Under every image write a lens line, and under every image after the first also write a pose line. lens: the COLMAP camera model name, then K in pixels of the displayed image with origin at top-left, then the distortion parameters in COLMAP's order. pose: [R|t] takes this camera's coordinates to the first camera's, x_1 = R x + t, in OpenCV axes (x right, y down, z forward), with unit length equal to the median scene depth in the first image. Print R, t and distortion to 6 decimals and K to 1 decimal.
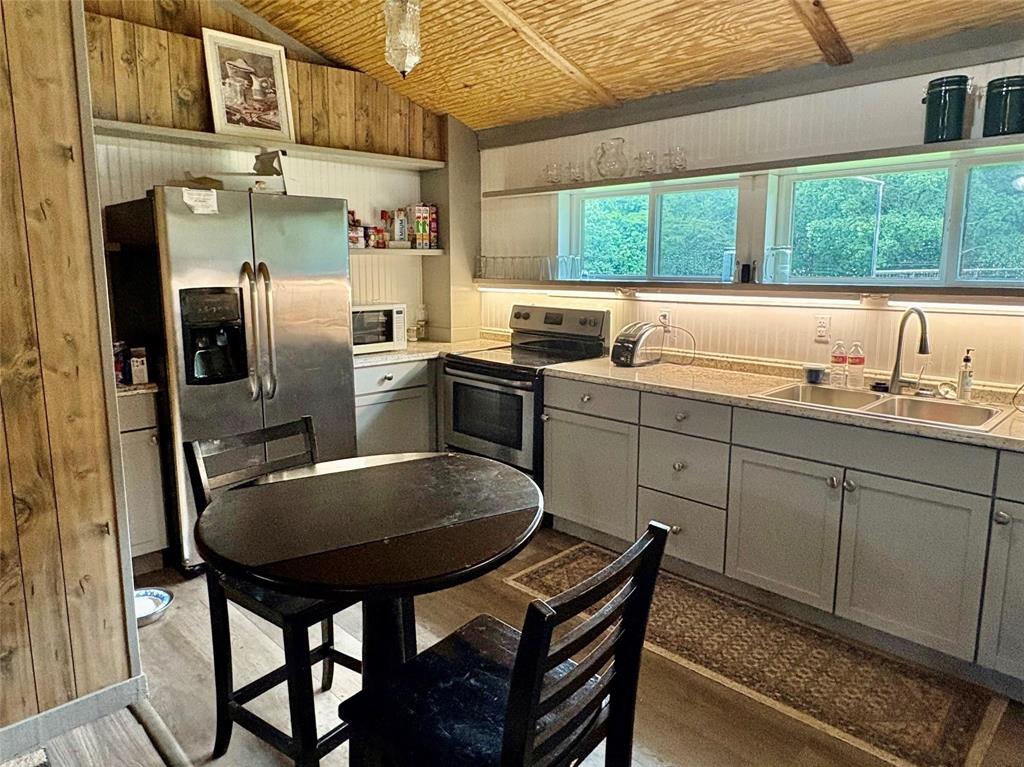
lens RADIAL K [[731.3, 0, 512.0], [0, 731.3, 383.5], [0, 0, 1]] dist [-0.002632, -0.001254]
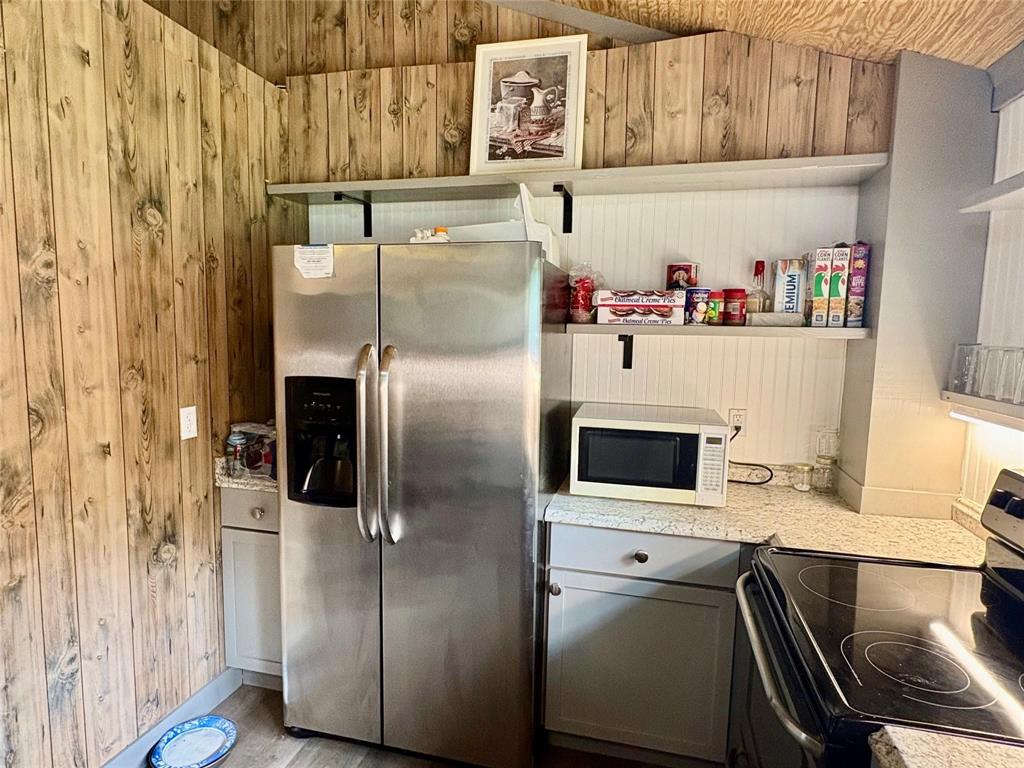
lens RADIAL K [[586.0, 0, 512.0], [0, 586.0, 384.0], [0, 0, 1]] dist [0.002322, -0.000590]
pose [[0.497354, 0.095946, -0.862226, 0.155078], [-0.160607, 0.986869, 0.017174, -0.130418], [0.852552, 0.129938, 0.506233, 0.682543]]
